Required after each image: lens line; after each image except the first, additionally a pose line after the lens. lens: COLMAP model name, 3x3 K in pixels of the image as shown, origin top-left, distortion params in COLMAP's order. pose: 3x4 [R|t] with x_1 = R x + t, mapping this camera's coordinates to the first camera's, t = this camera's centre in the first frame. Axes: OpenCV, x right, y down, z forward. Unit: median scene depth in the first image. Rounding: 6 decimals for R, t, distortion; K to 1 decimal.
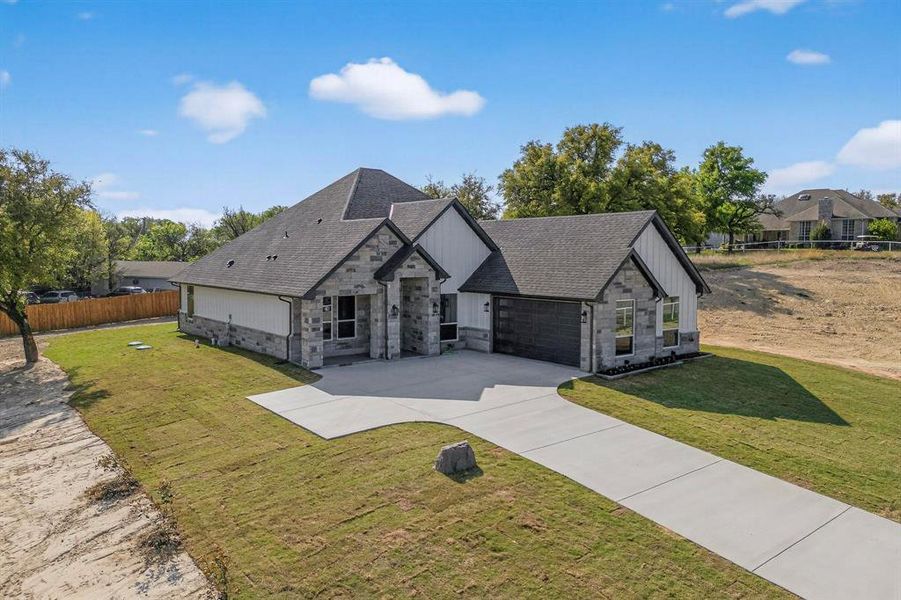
lens RADIAL K [[675.4, 0, 449.1], [0, 675.4, 285.6], [0, 0, 1]] dist [0.043070, -0.004541]
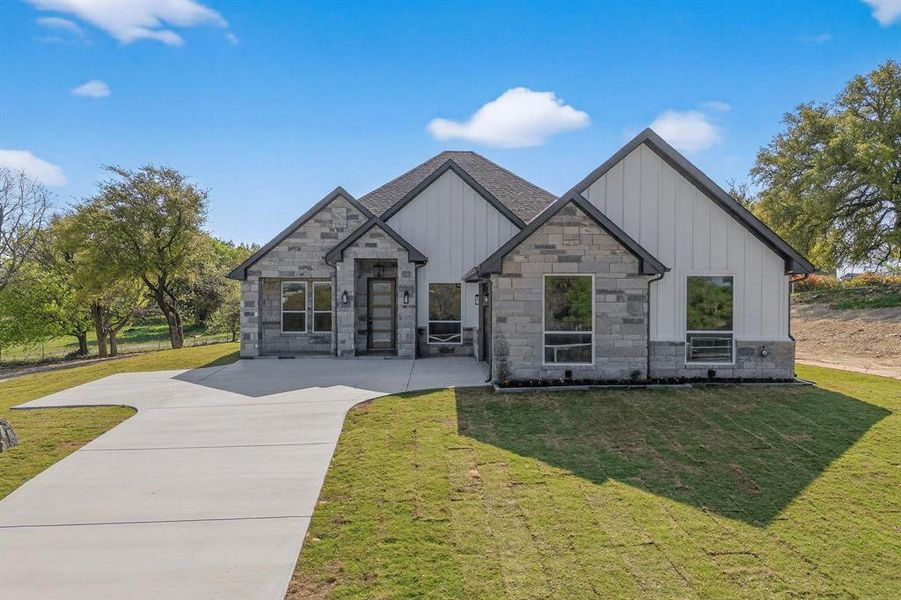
lens RADIAL K [[675.4, 0, 449.1], [0, 675.4, 285.6], [0, 0, 1]] dist [0.043070, -0.004541]
pose [[0.800880, -0.012550, -0.598694, 0.516348], [-0.030783, 0.997596, -0.062091, 0.069821], [0.598033, 0.068157, 0.798568, 0.412111]]
